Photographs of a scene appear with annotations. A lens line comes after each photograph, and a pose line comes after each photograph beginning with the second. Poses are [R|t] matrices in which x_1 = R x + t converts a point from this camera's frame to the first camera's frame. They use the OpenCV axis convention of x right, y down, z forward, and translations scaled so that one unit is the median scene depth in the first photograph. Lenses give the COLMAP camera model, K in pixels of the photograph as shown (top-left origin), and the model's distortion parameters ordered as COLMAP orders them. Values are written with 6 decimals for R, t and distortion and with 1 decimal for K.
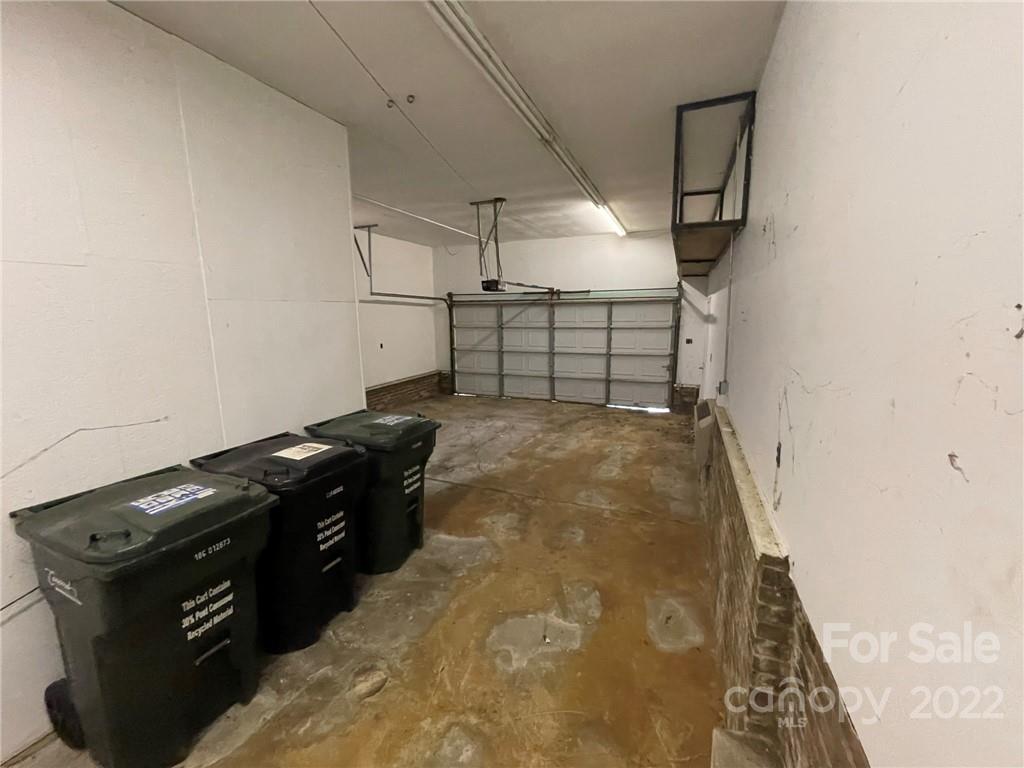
lens RADIAL K [[414.9, 0, 511.9], [0, 414.9, 381.3], [0, 0, 1]] dist [-0.000442, -0.000287]
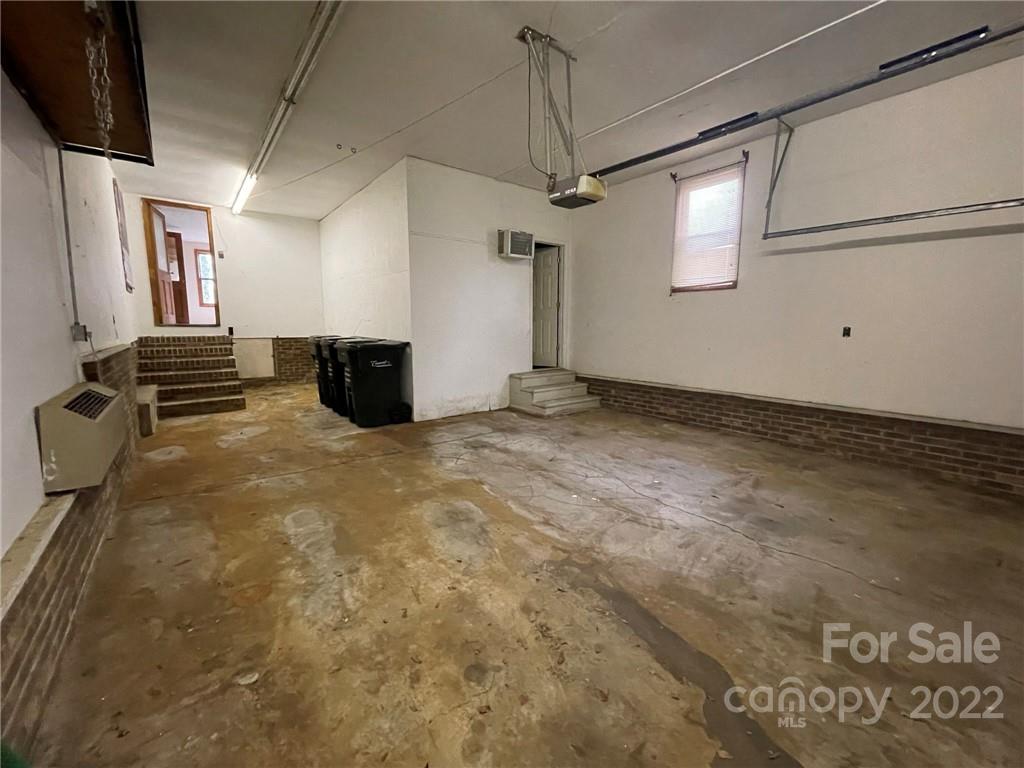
lens RADIAL K [[414.9, 0, 511.1], [0, 414.9, 380.9], [0, 0, 1]] dist [-0.000442, -0.000287]
pose [[-0.494902, 0.128424, -0.859407, 0.490529], [-0.142455, 0.963646, 0.226036, -0.121695], [0.857192, 0.234293, -0.458615, 1.290075]]
